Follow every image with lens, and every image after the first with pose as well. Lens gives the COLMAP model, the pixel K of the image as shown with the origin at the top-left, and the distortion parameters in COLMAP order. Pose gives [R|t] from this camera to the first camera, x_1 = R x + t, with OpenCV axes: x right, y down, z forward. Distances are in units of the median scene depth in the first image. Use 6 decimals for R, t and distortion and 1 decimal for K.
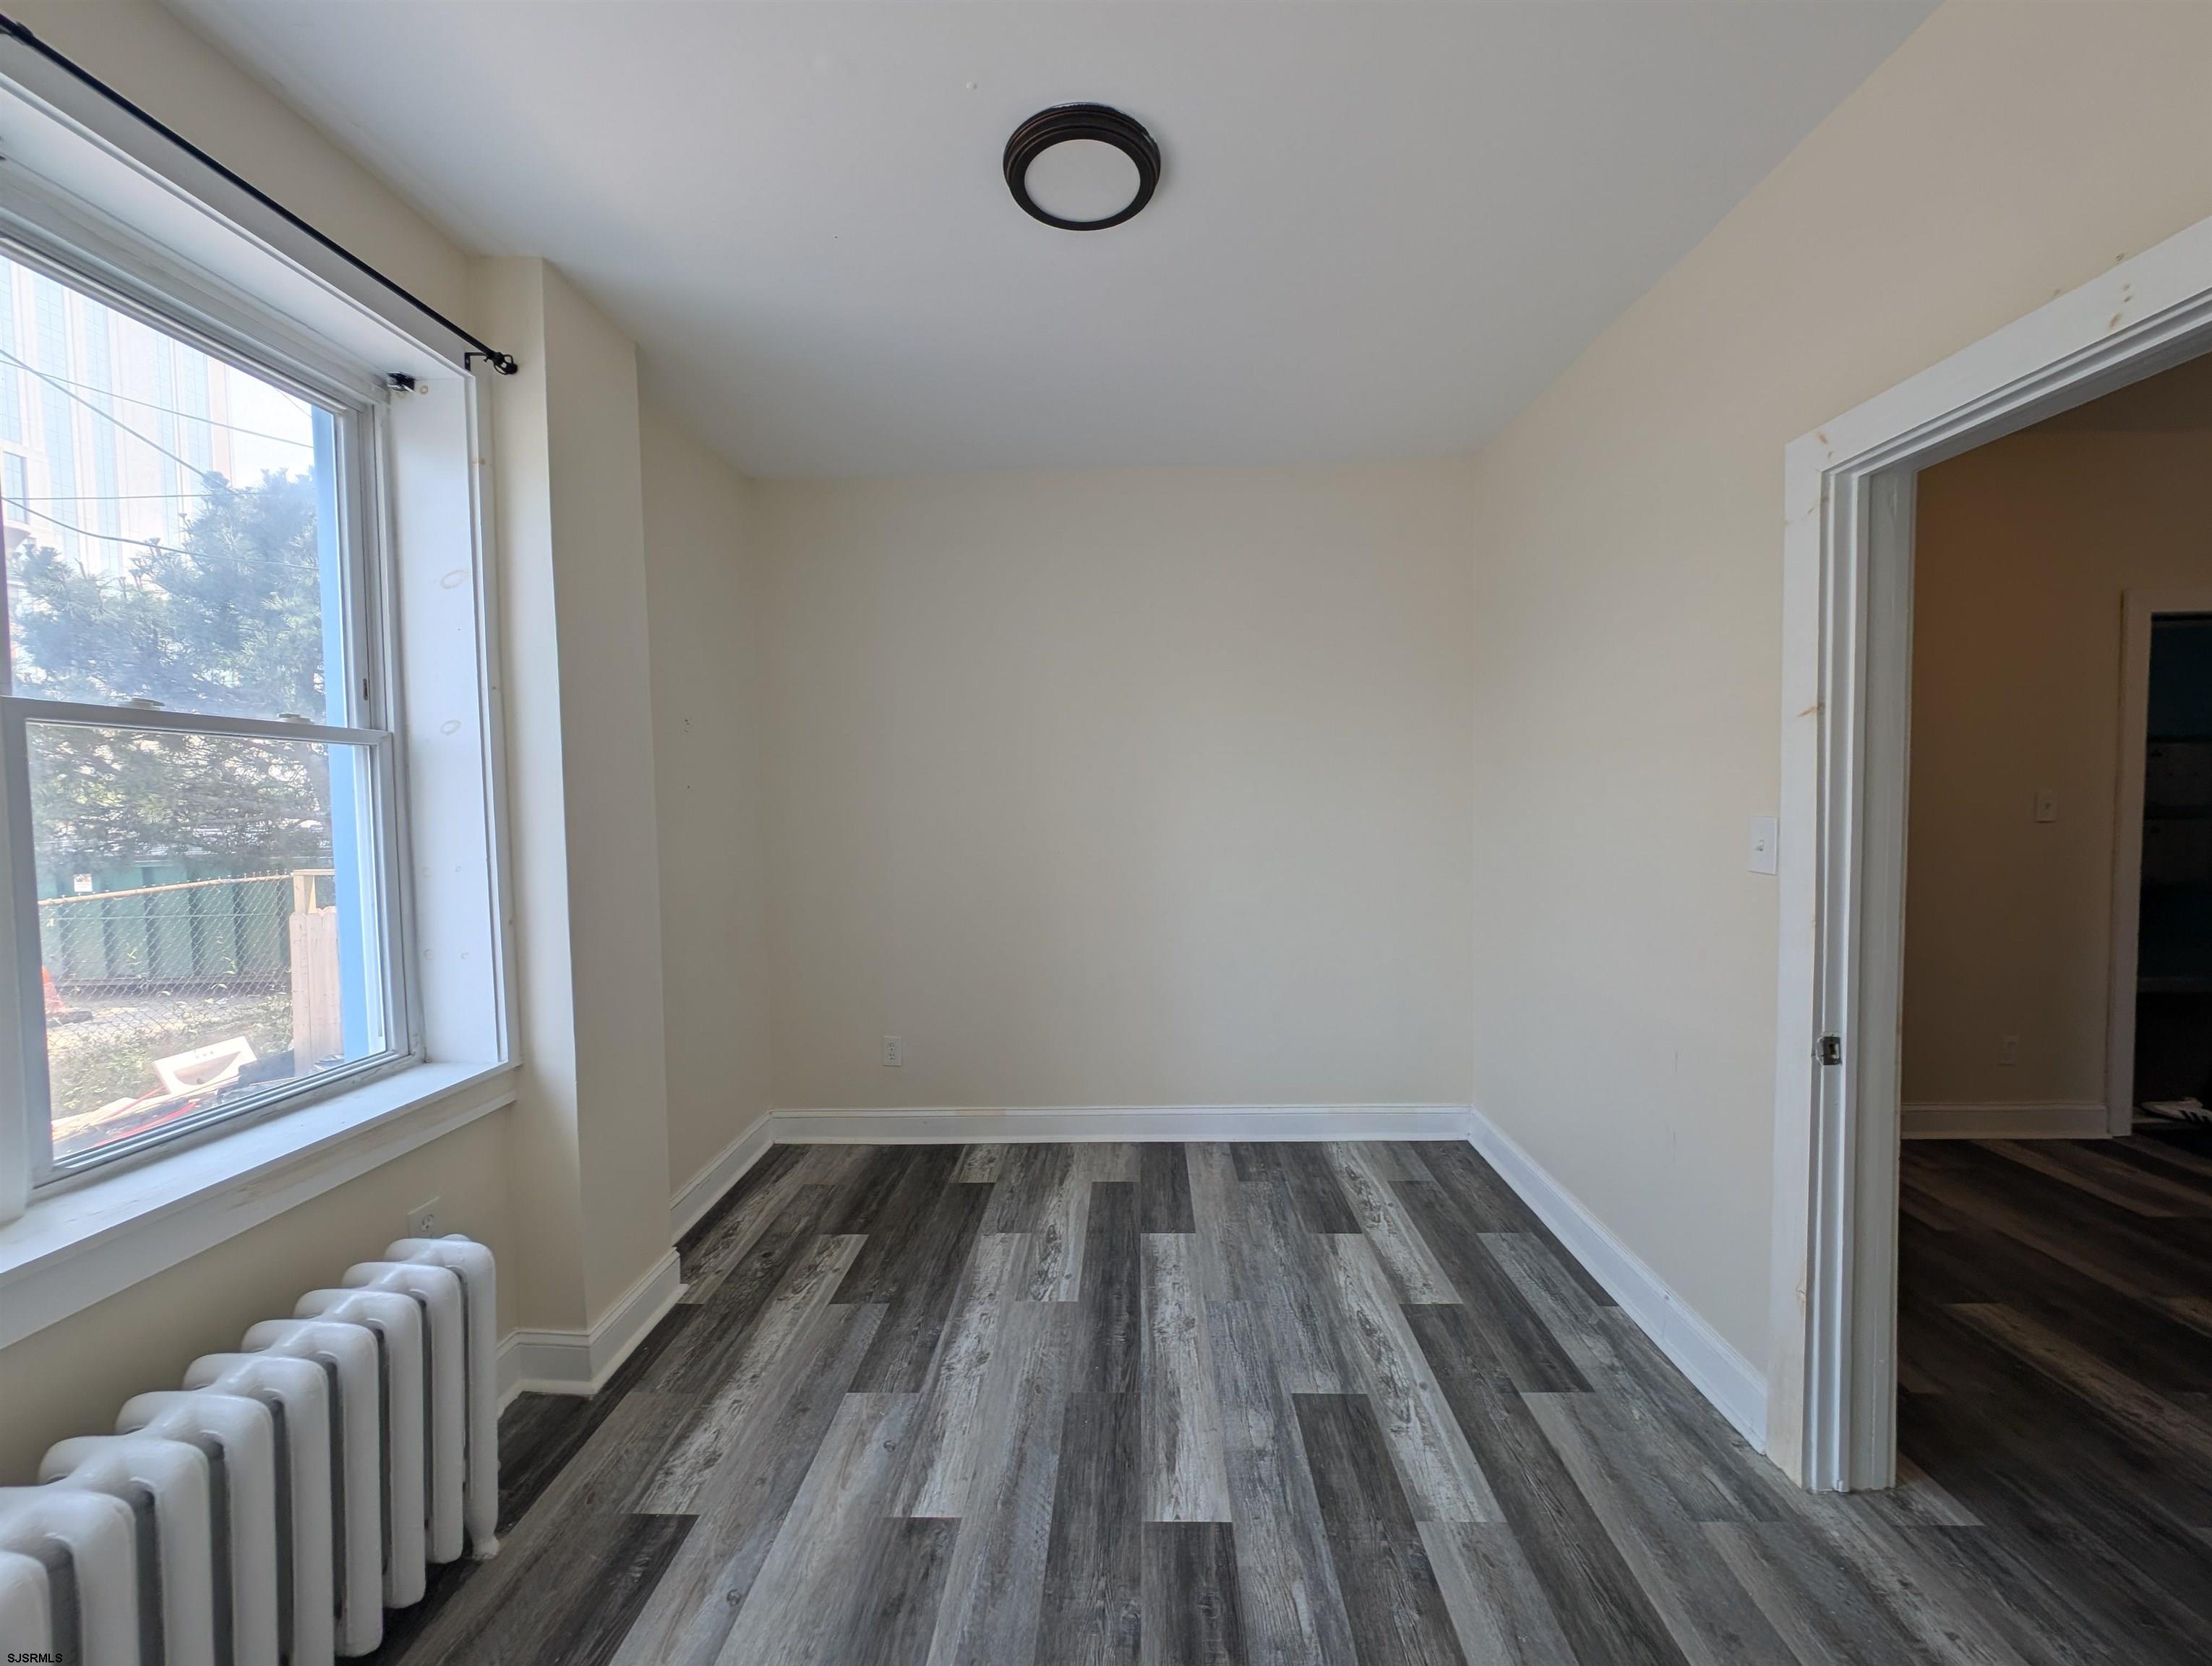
lens RADIAL K [[834.1, 0, 1109.1], [0, 834.1, 820.9], [0, 0, 1]] dist [0.005046, -0.002083]
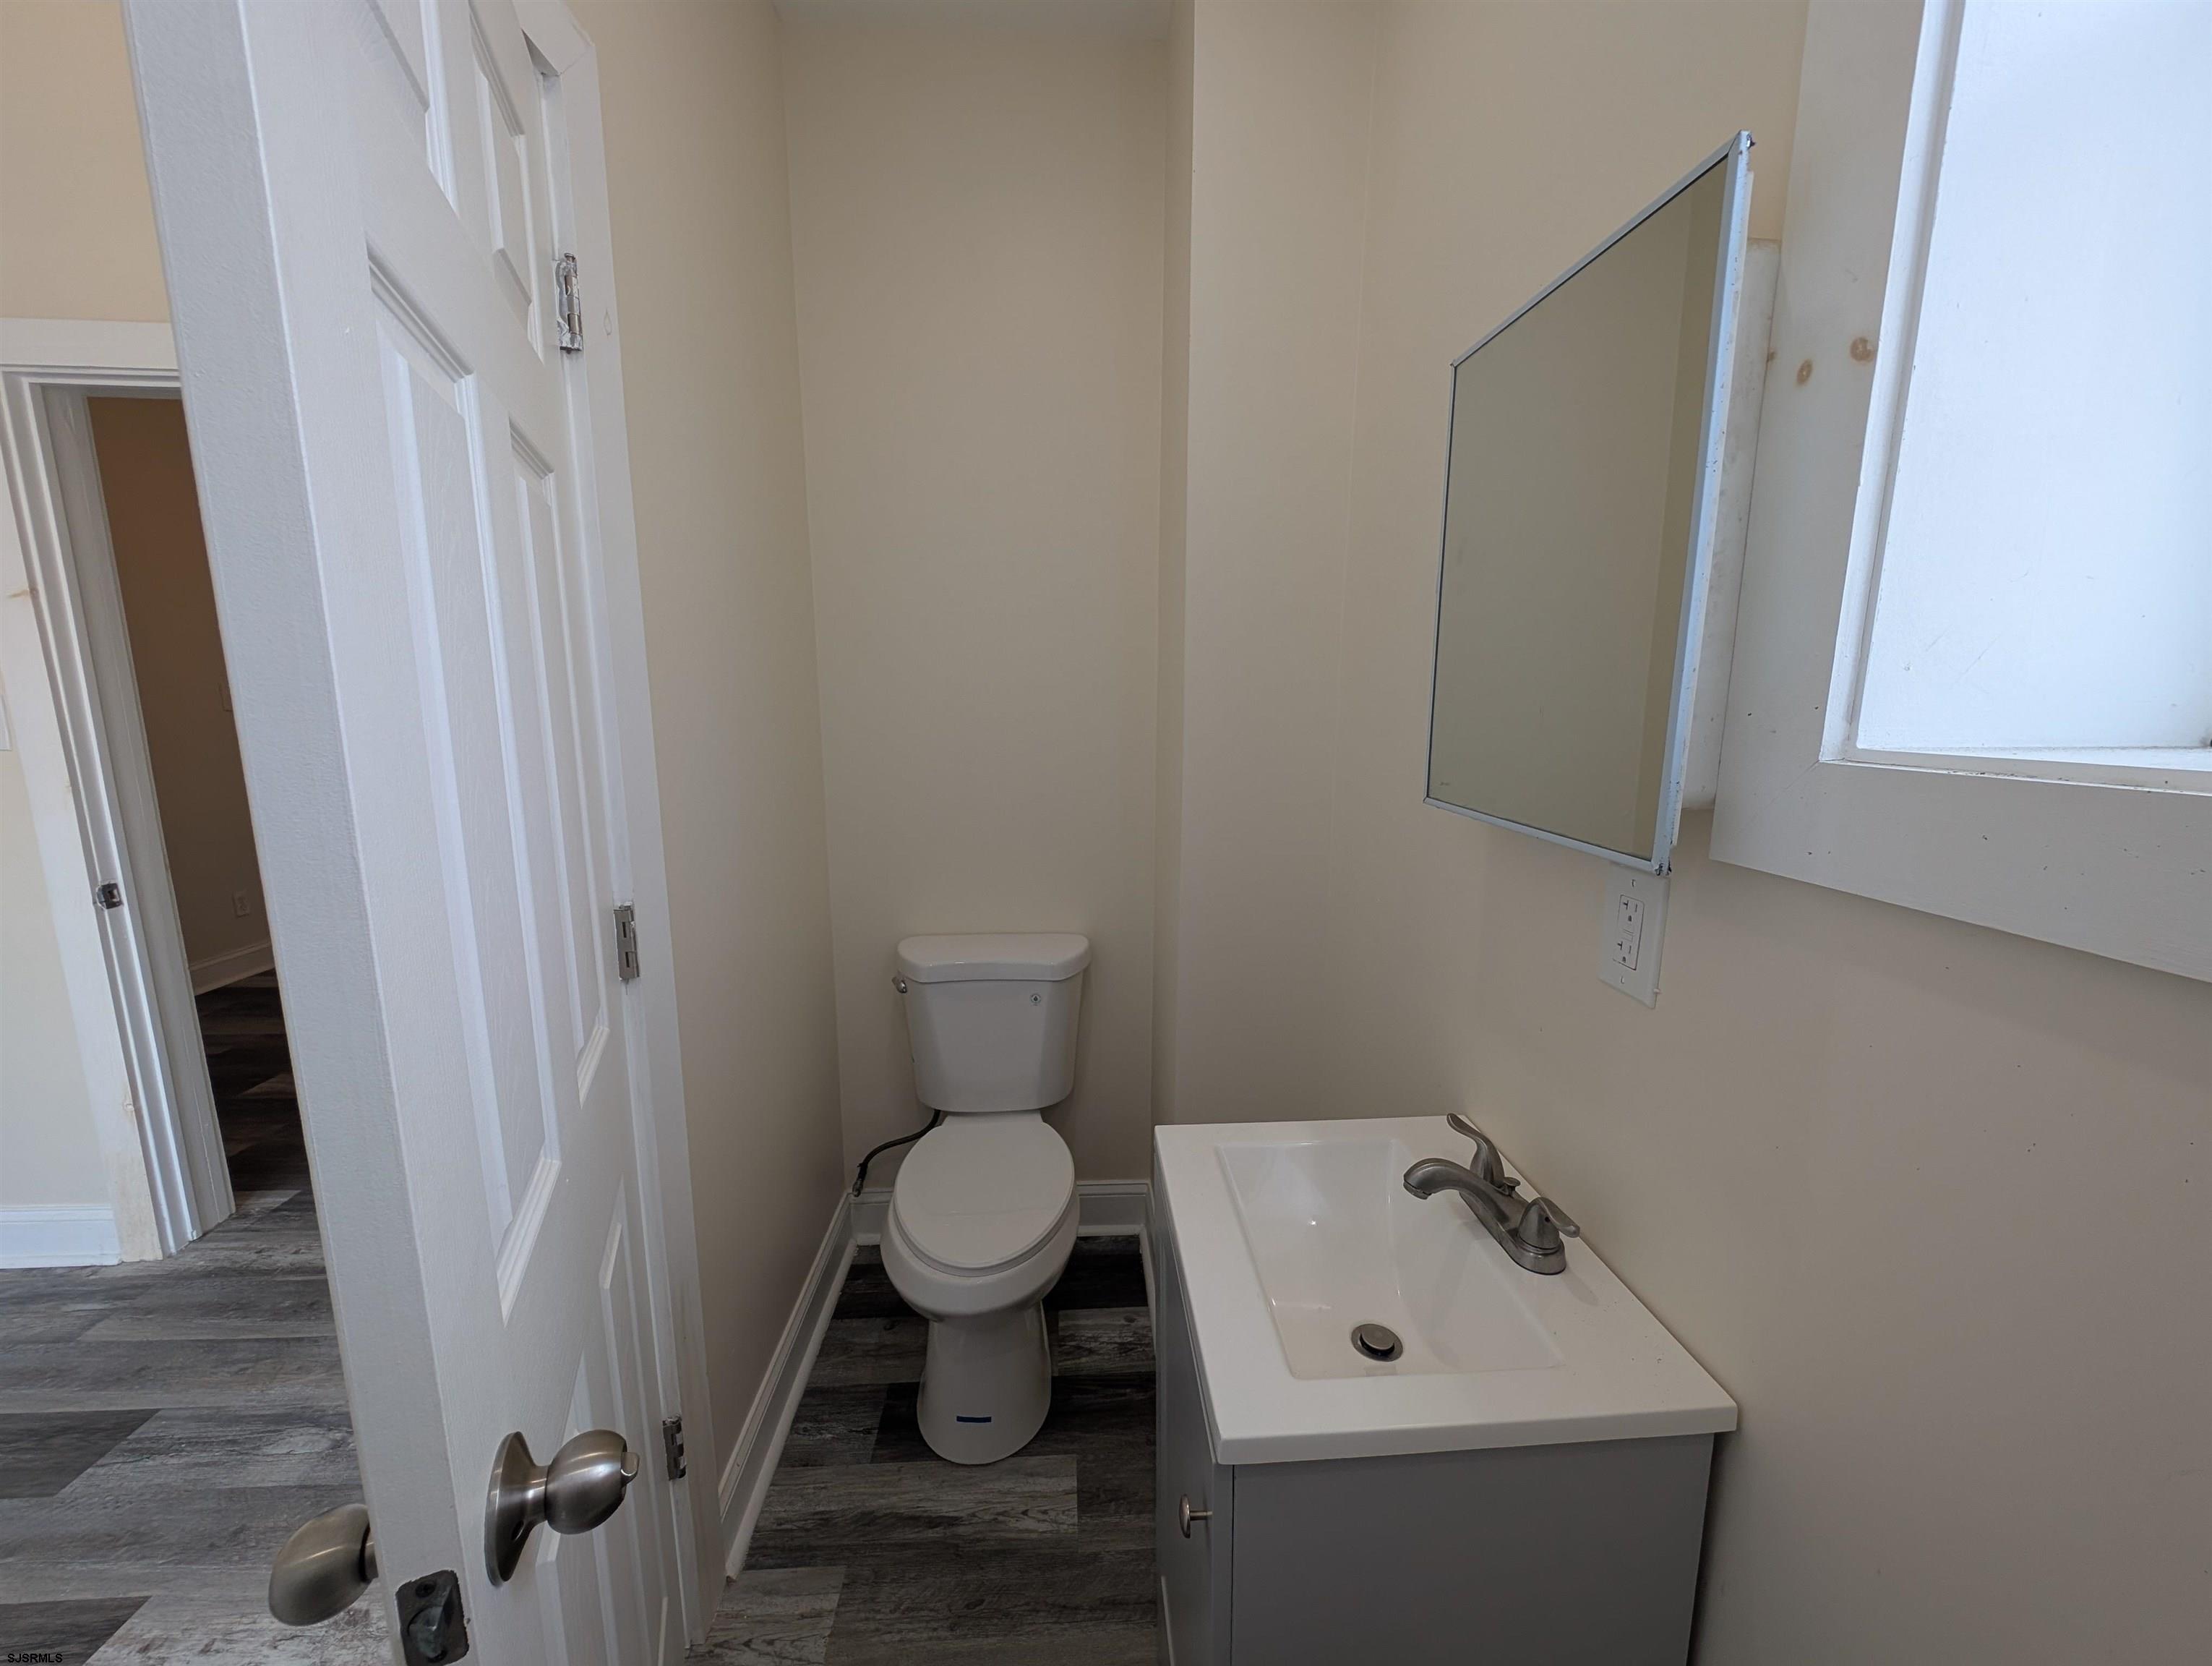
lens RADIAL K [[834.1, 0, 1115.8], [0, 834.1, 828.0], [0, 0, 1]] dist [0.005046, -0.002083]
pose [[-0.089929, -0.149192, 0.984710, -0.397879], [0.037278, 0.987519, 0.153022, 0.055307], [-0.995250, 0.050469, -0.083245, -0.302807]]
